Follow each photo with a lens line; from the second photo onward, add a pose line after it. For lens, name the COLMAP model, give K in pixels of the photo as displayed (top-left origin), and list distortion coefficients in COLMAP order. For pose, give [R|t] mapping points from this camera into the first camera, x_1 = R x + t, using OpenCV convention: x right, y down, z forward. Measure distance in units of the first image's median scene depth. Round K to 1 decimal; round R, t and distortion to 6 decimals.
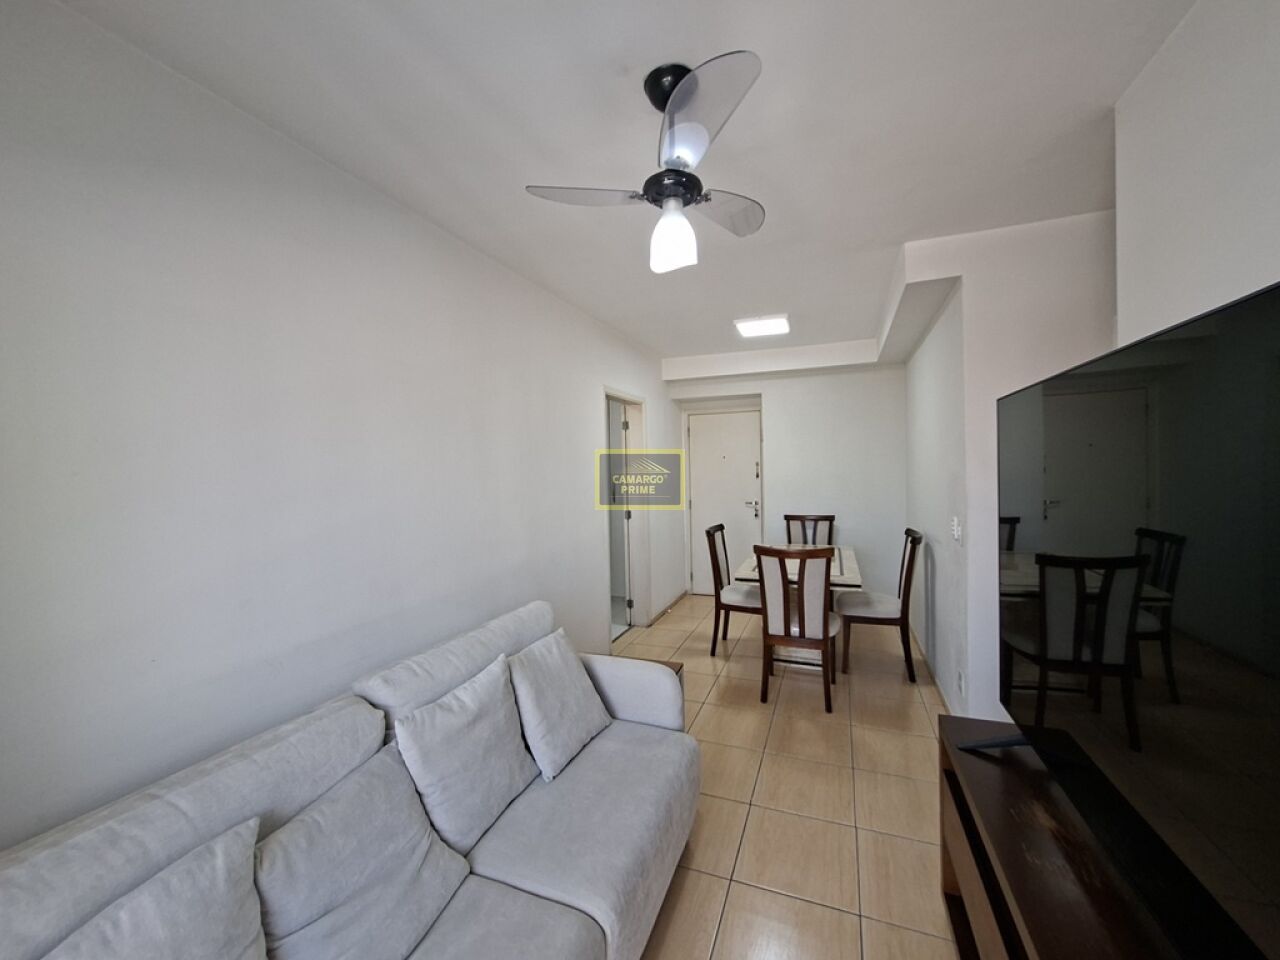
lens RADIAL K [[499.0, 0, 640.0], [0, 499.0, 480.0], [0, 0, 1]] dist [-0.028887, 0.004187]
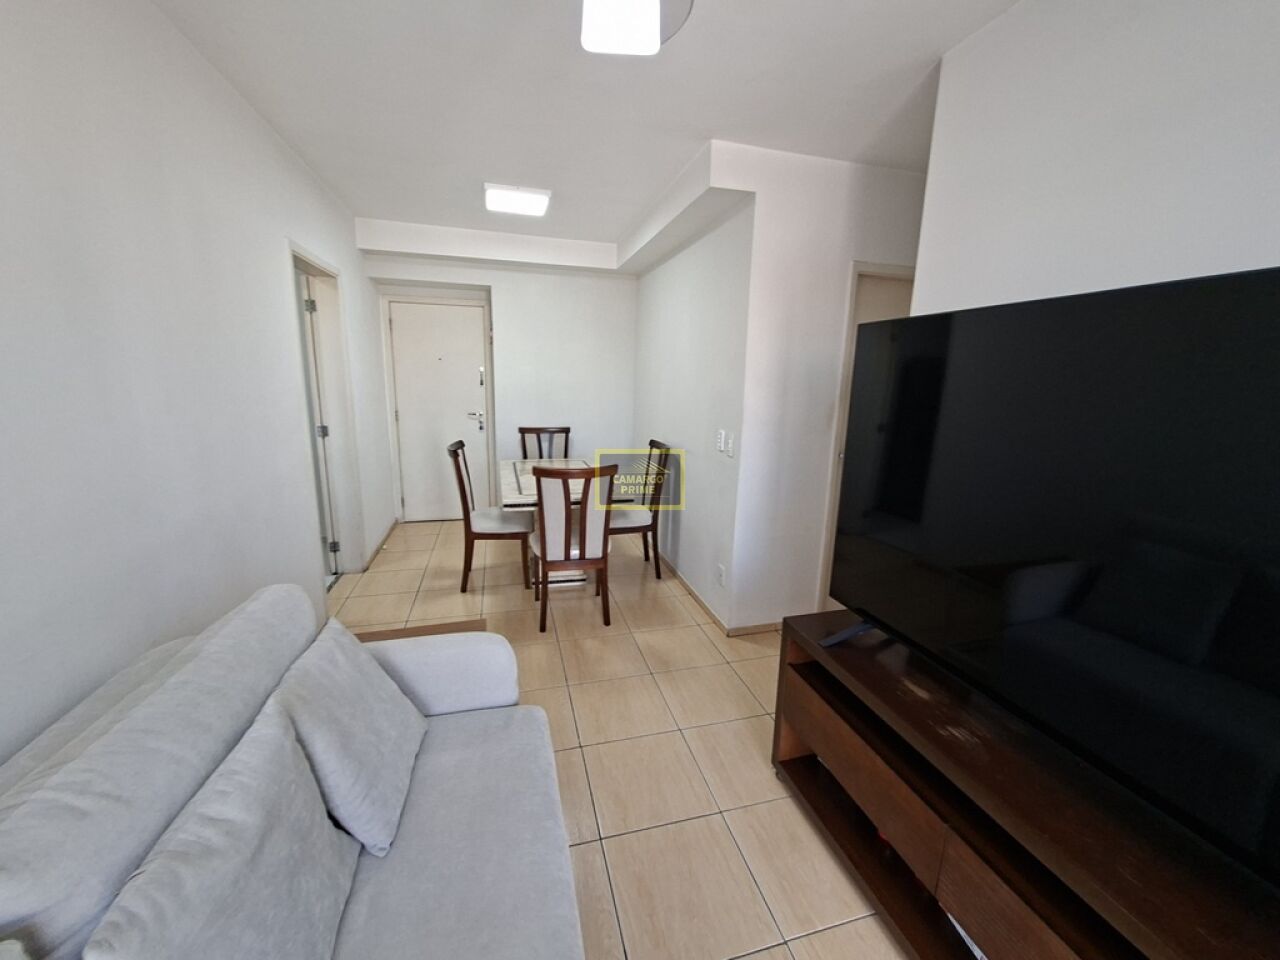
lens RADIAL K [[499.0, 0, 640.0], [0, 499.0, 480.0], [0, 0, 1]] dist [-0.028887, 0.004187]
pose [[0.792683, -0.081477, 0.604165, -0.130460], [-0.031159, 0.984319, 0.173625, -0.001854], [-0.608838, -0.156455, 0.777714, 0.177548]]
